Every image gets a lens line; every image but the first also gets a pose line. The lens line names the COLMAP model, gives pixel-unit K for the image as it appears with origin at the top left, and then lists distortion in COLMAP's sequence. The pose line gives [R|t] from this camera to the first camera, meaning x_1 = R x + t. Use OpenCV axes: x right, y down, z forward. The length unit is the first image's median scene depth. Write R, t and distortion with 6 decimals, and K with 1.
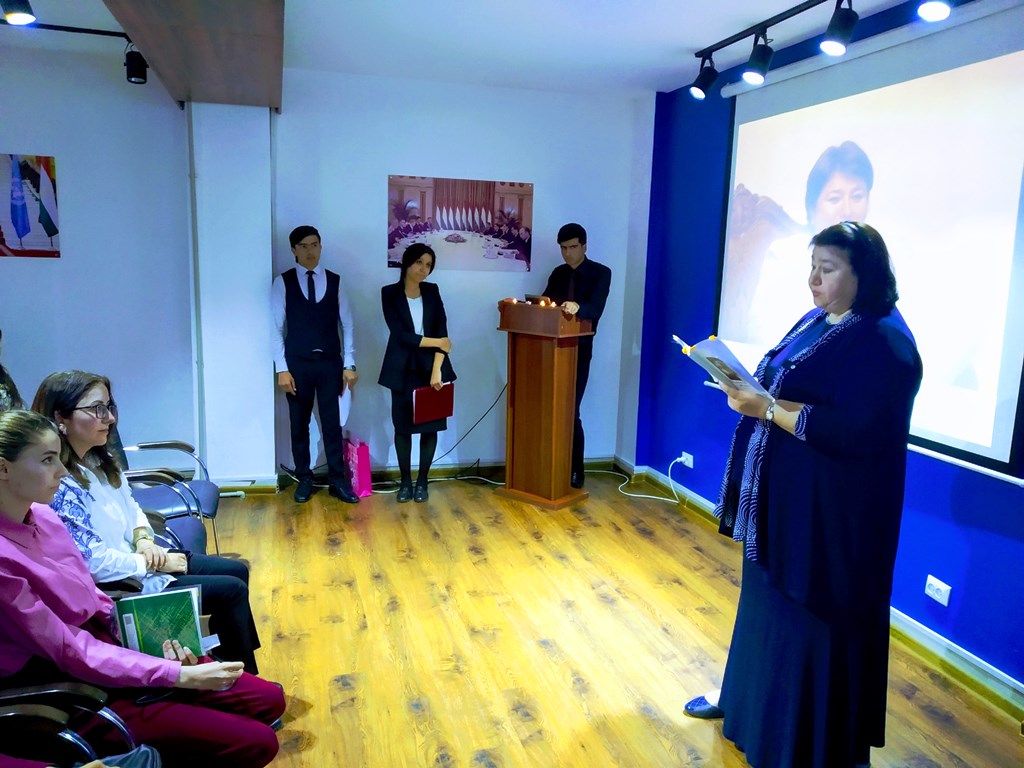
lens RADIAL K [[789.3, 0, 512.0], [0, 789.3, 384.0], [0, 0, 1]] dist [0.003203, -0.003326]
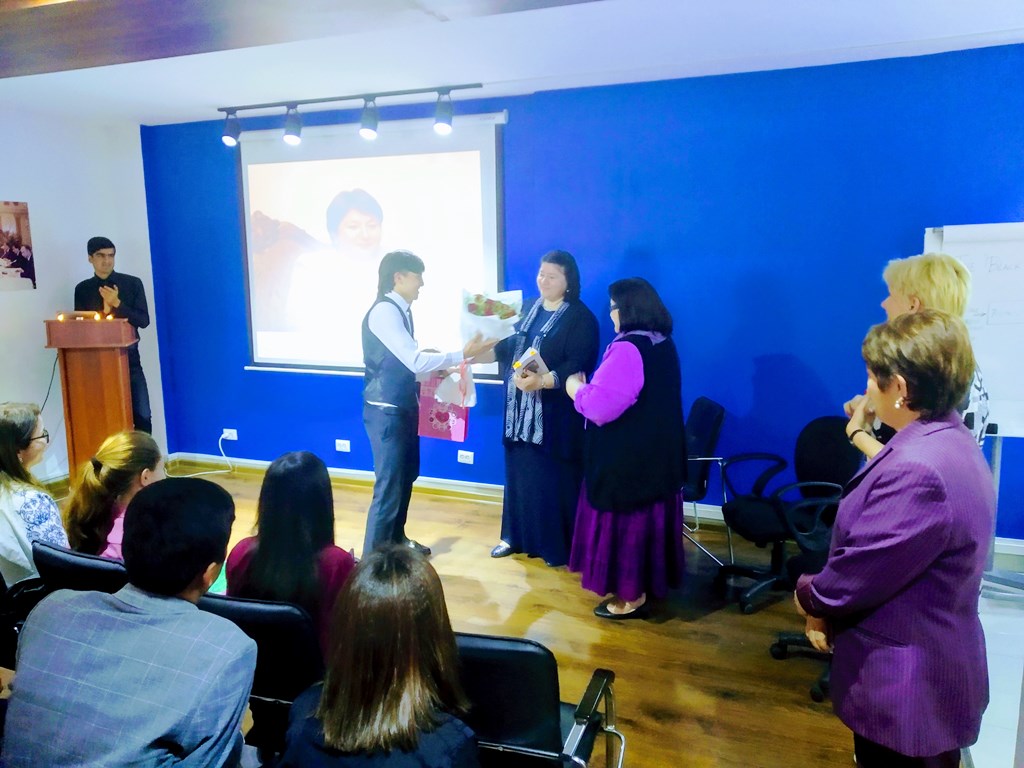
lens RADIAL K [[789.3, 0, 512.0], [0, 789.3, 384.0], [0, 0, 1]] dist [0.003203, -0.003326]
pose [[0.615341, -0.159256, 0.772006, -0.444388], [0.153838, 0.984809, 0.080536, -0.011850], [-0.773104, 0.069207, 0.630493, -0.109700]]
